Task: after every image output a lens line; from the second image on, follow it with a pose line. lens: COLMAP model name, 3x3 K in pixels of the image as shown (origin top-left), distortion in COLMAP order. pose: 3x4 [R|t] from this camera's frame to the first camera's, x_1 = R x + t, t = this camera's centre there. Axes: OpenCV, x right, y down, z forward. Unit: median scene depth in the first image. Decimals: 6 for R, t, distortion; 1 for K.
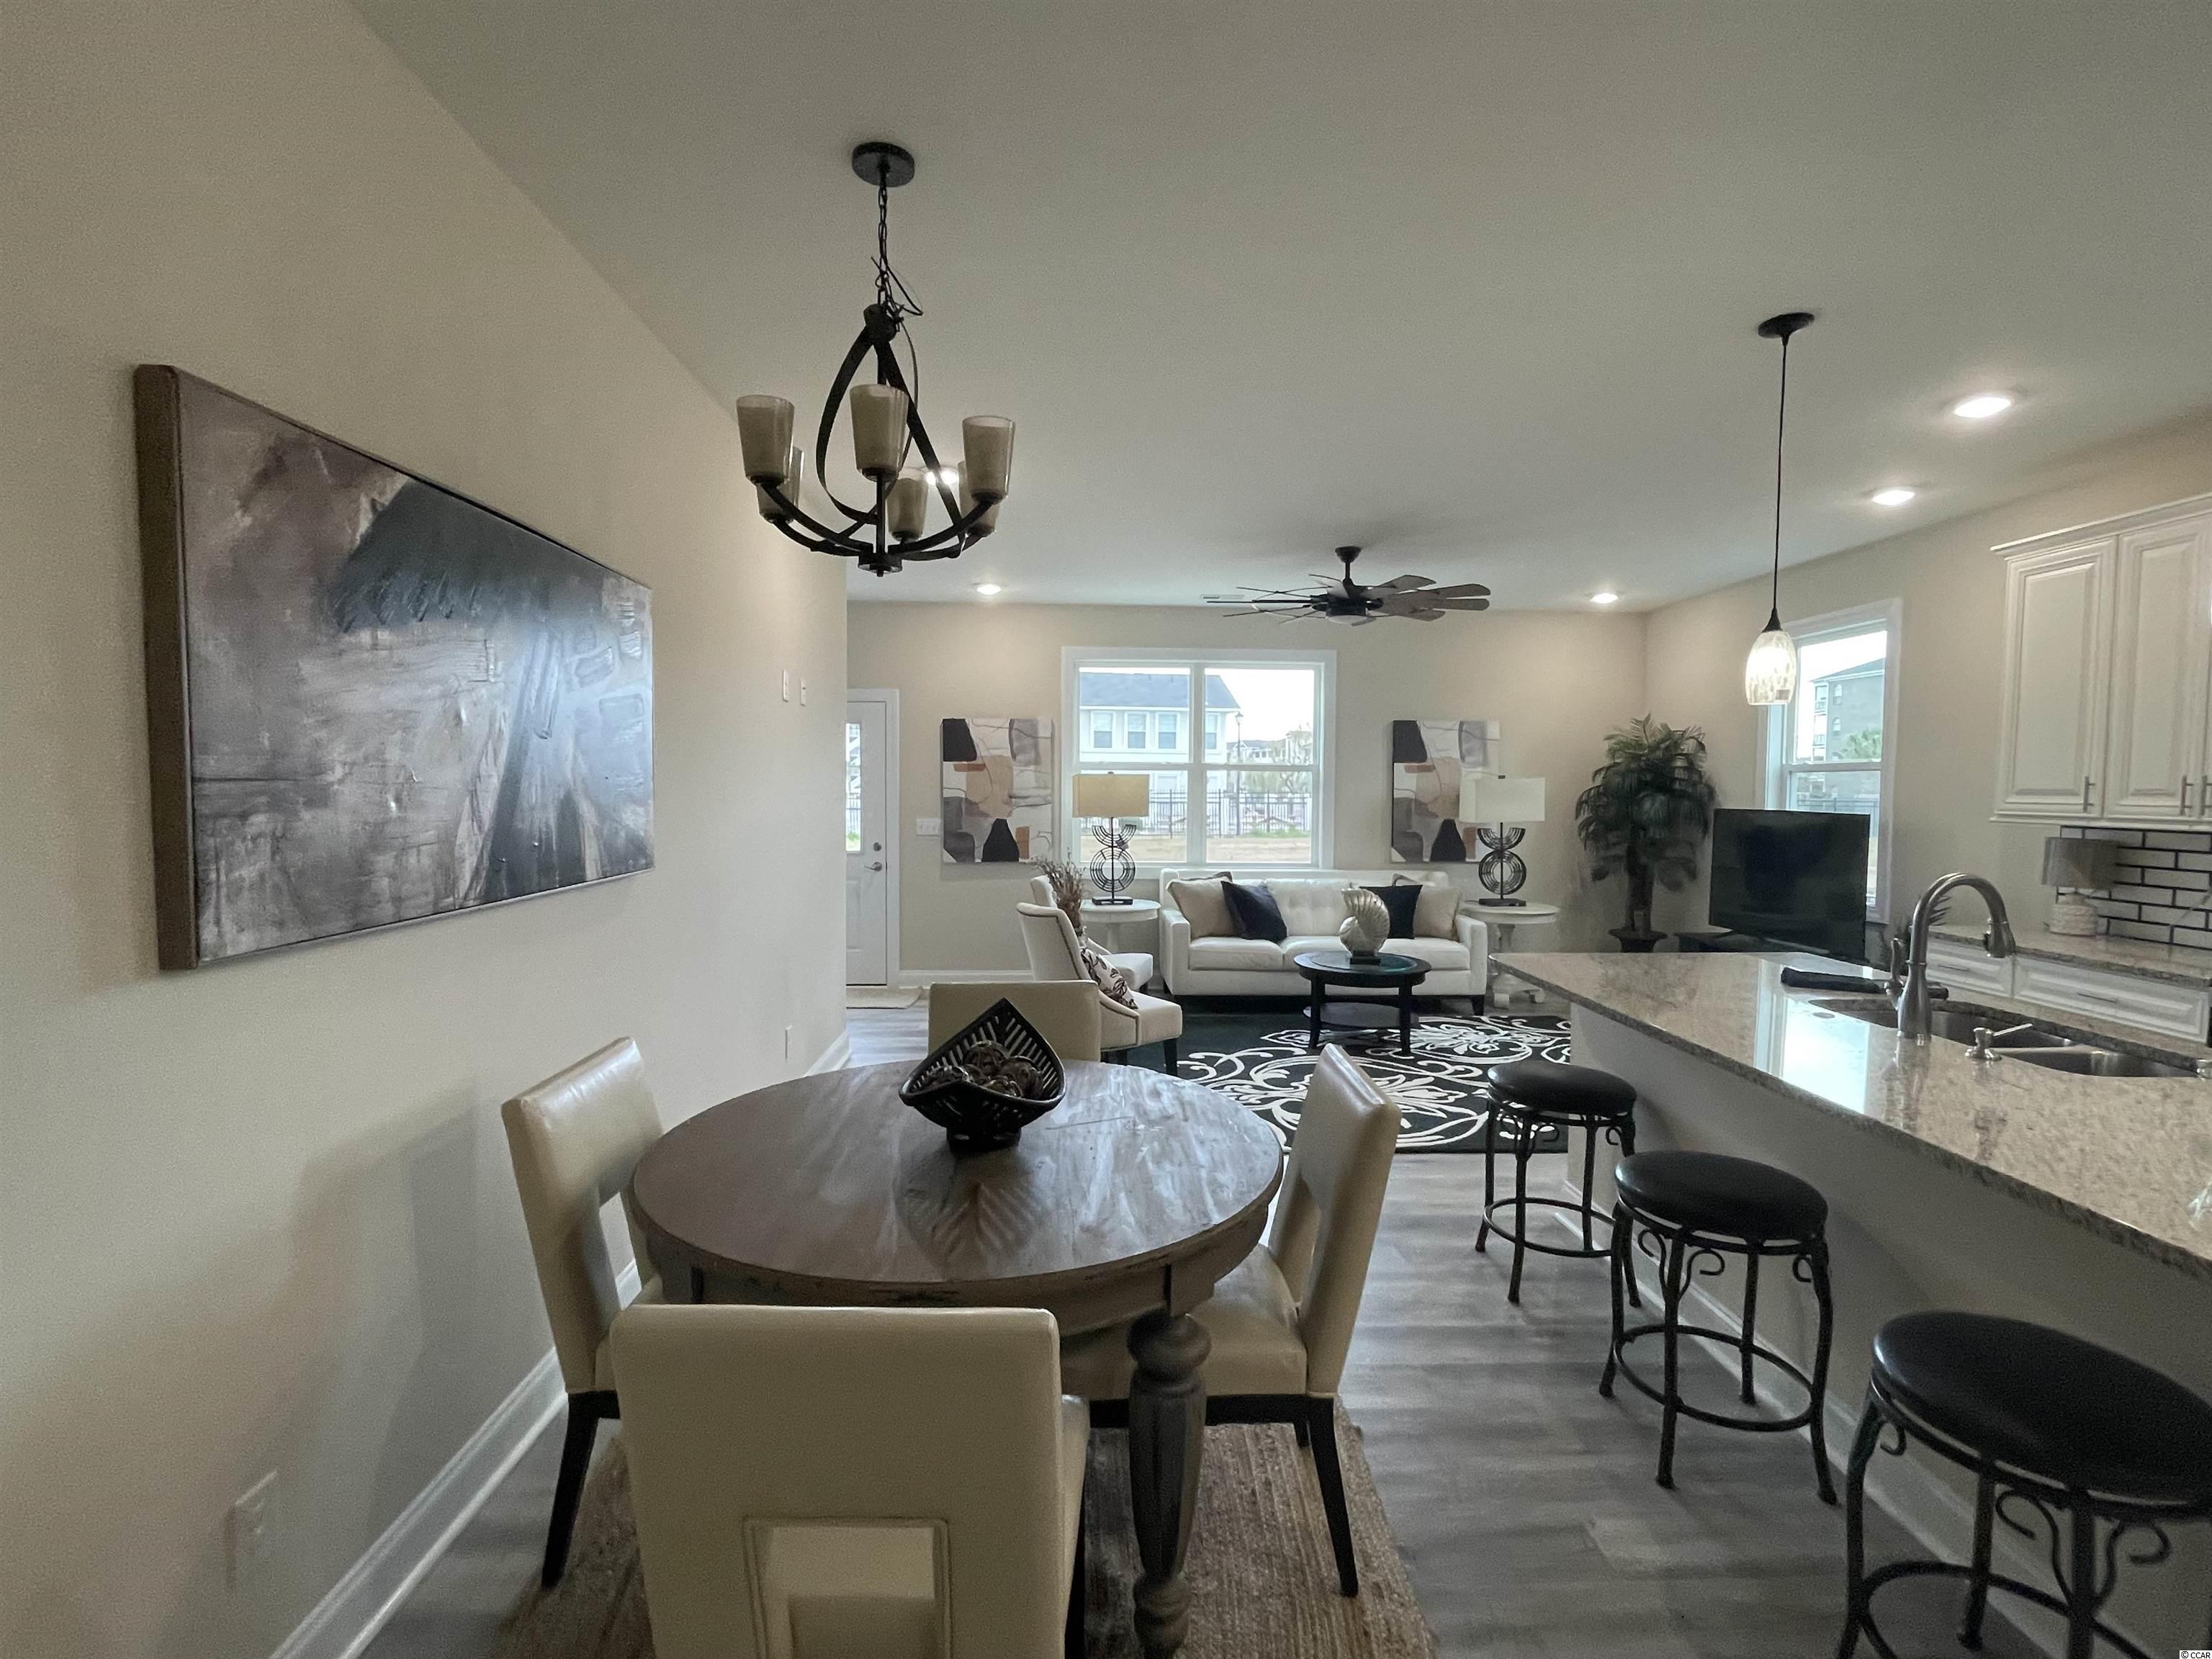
lens RADIAL K [[1049.5, 0, 1106.0], [0, 1049.5, 829.5], [0, 0, 1]] dist [0.004513, 0.000630]
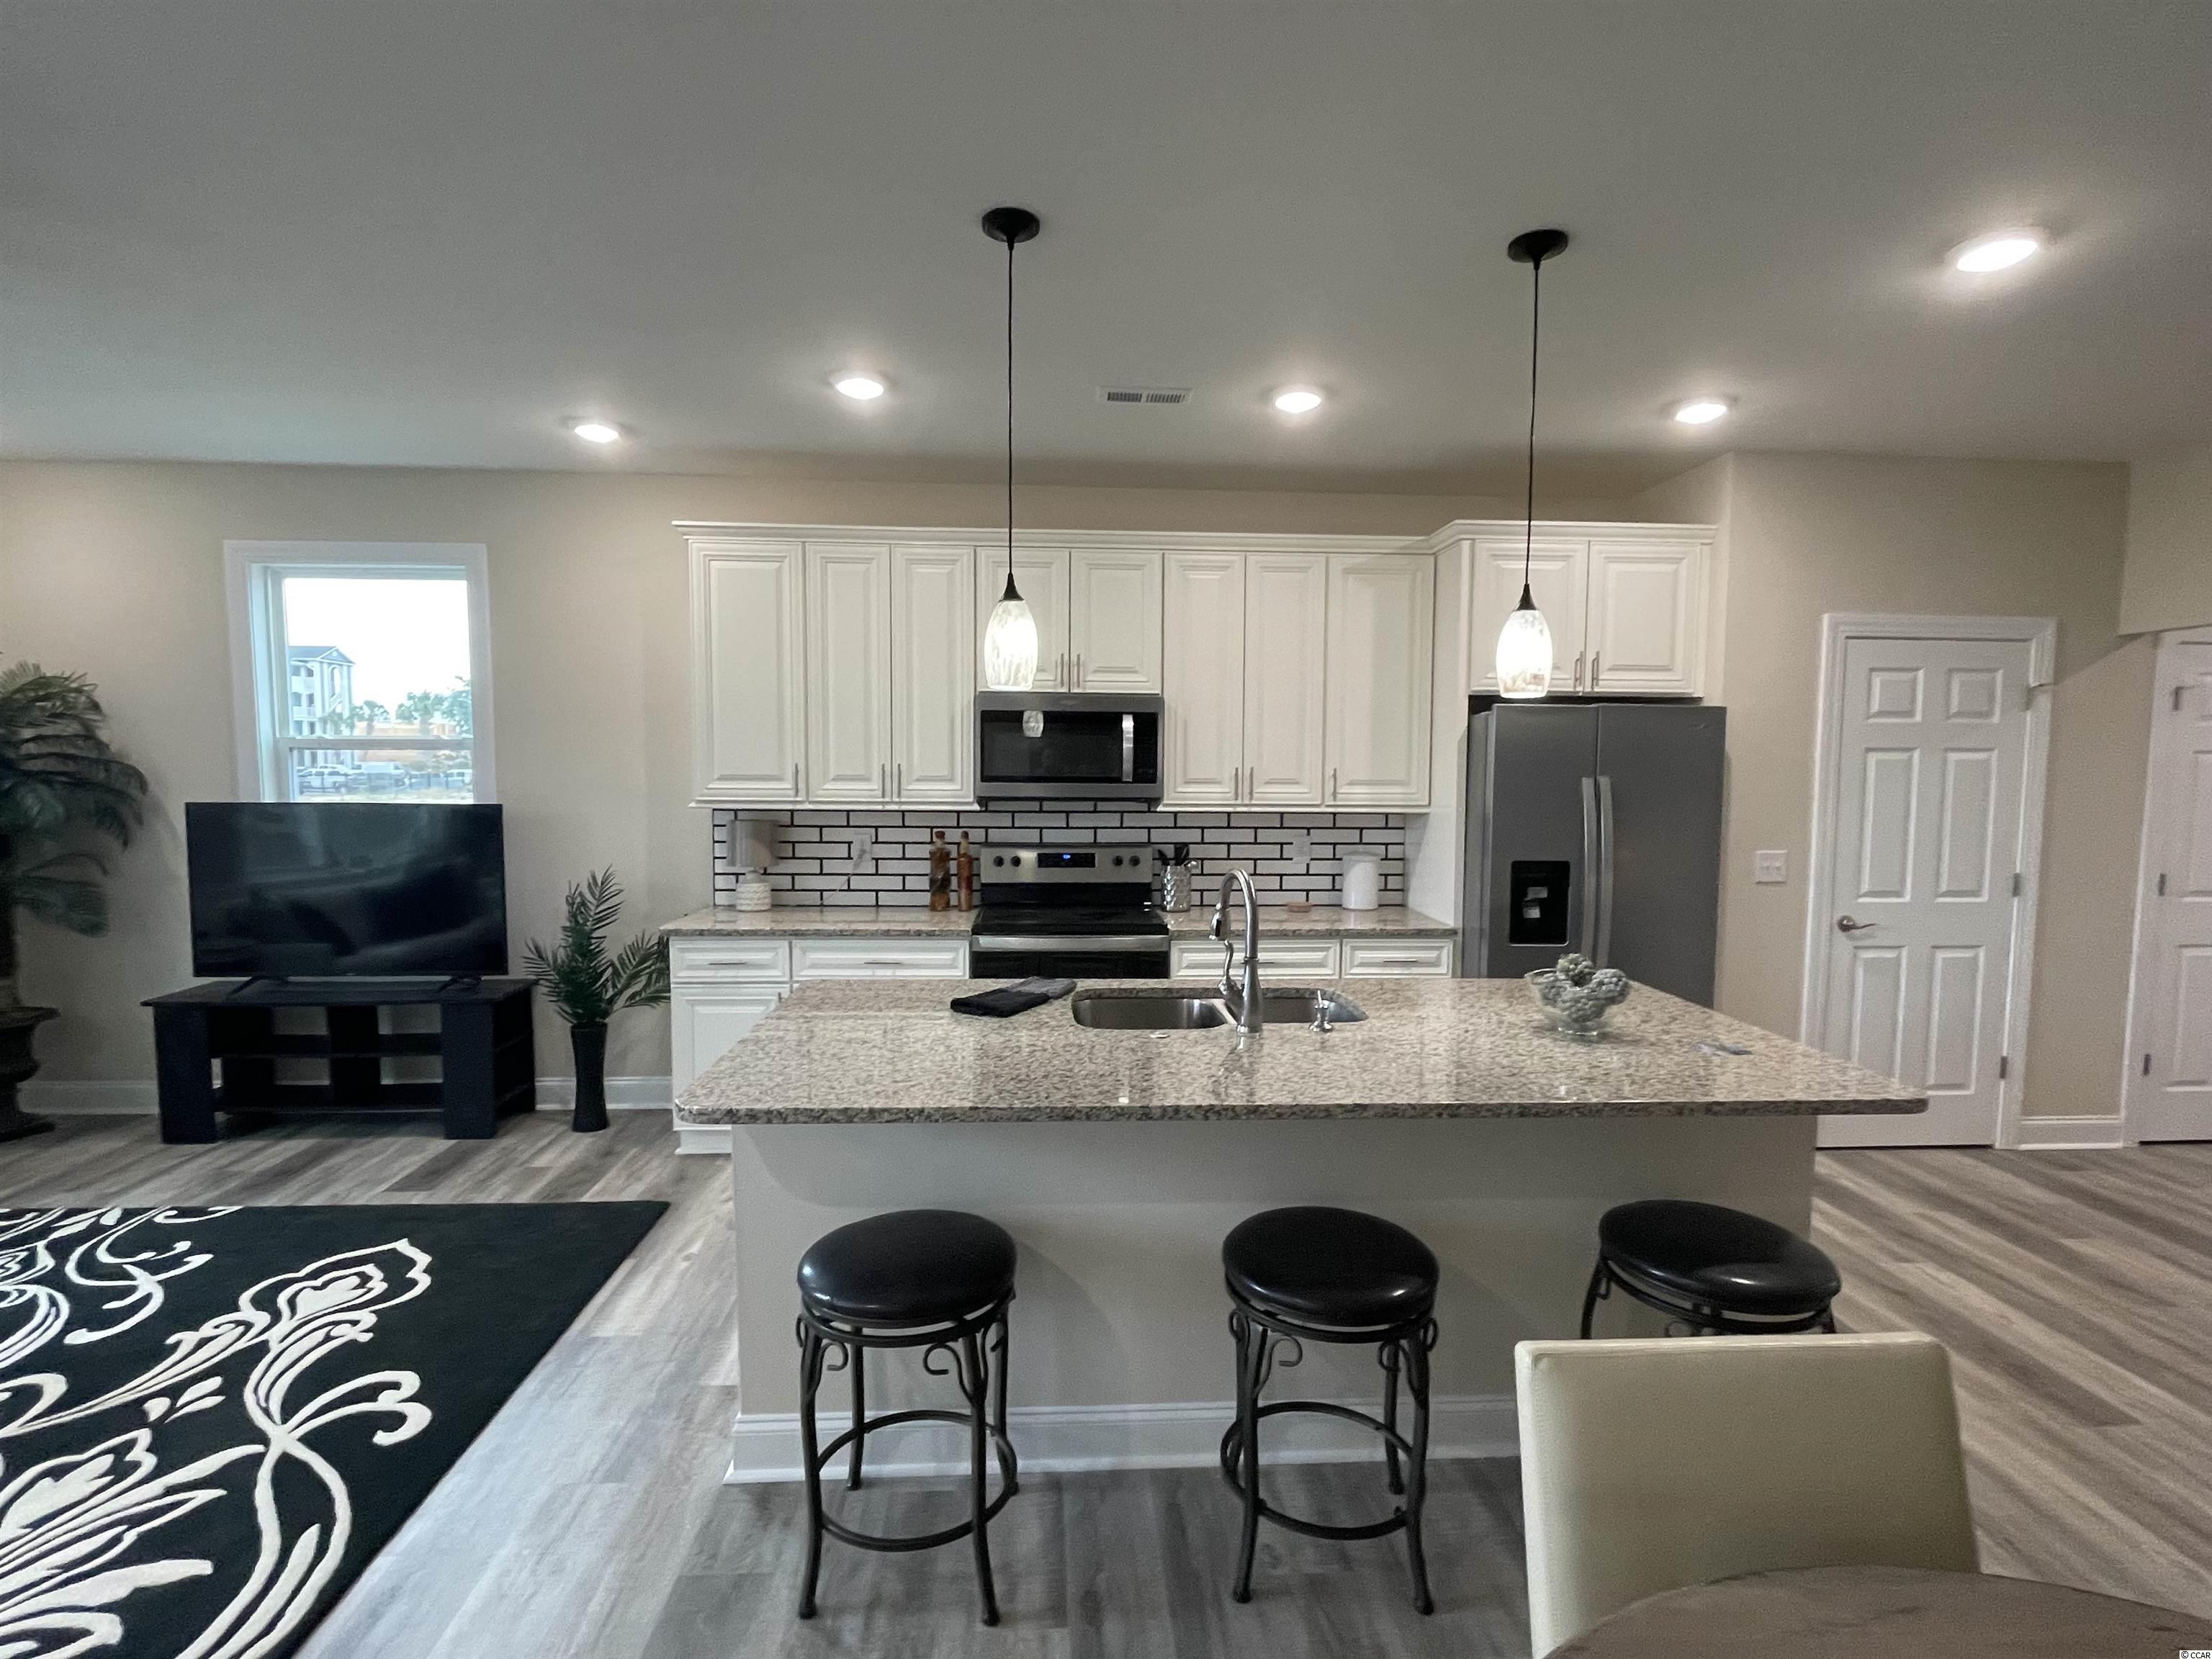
lens RADIAL K [[1059.7, 0, 1106.0], [0, 1059.7, 829.5], [0, 0, 1]] dist [-0.001576, 0.000753]
pose [[-0.019008, -0.069851, 0.997376, -0.124926], [0.037006, 0.996824, 0.070517, -0.037190], [-0.999134, 0.038250, -0.016362, 0.553732]]
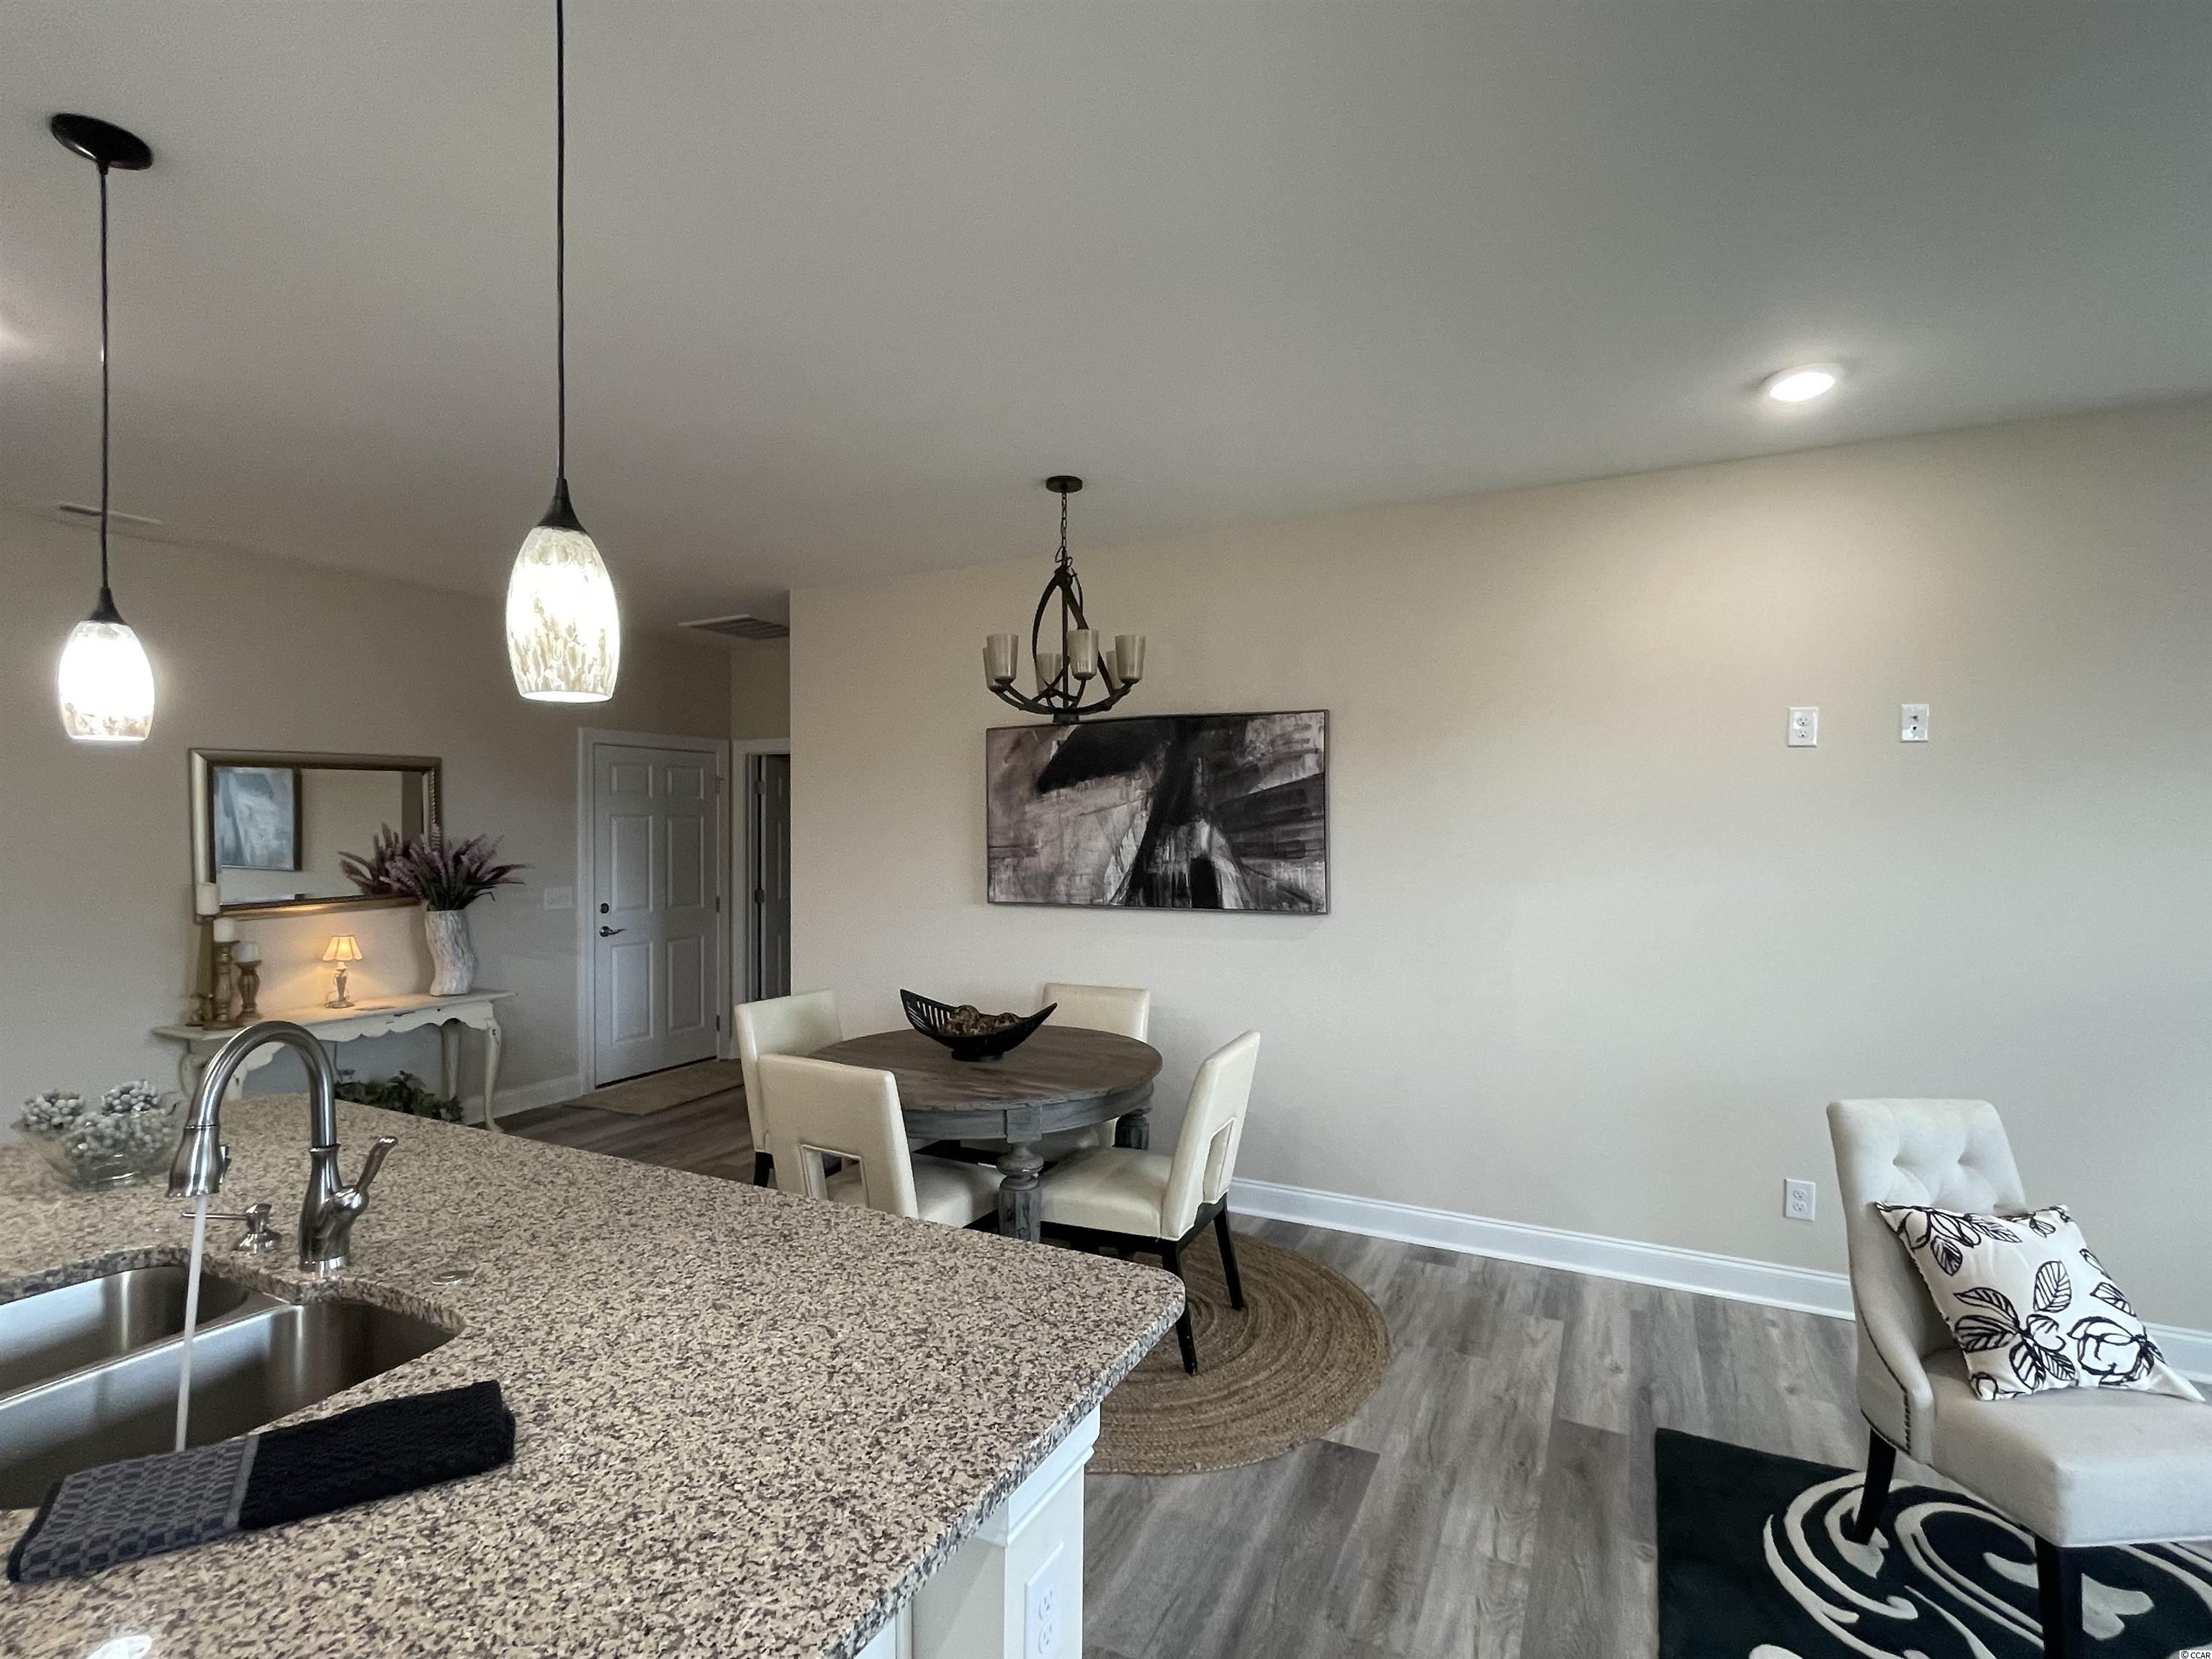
lens RADIAL K [[1053.2, 0, 1106.0], [0, 1053.2, 829.5], [0, 0, 1]] dist [-0.002377, 0.000837]
pose [[-0.485129, -0.009152, -0.874395, 0.533255], [-0.041914, 0.999039, 0.012798, -0.045260], [0.873438, 0.042858, -0.485046, 0.828597]]
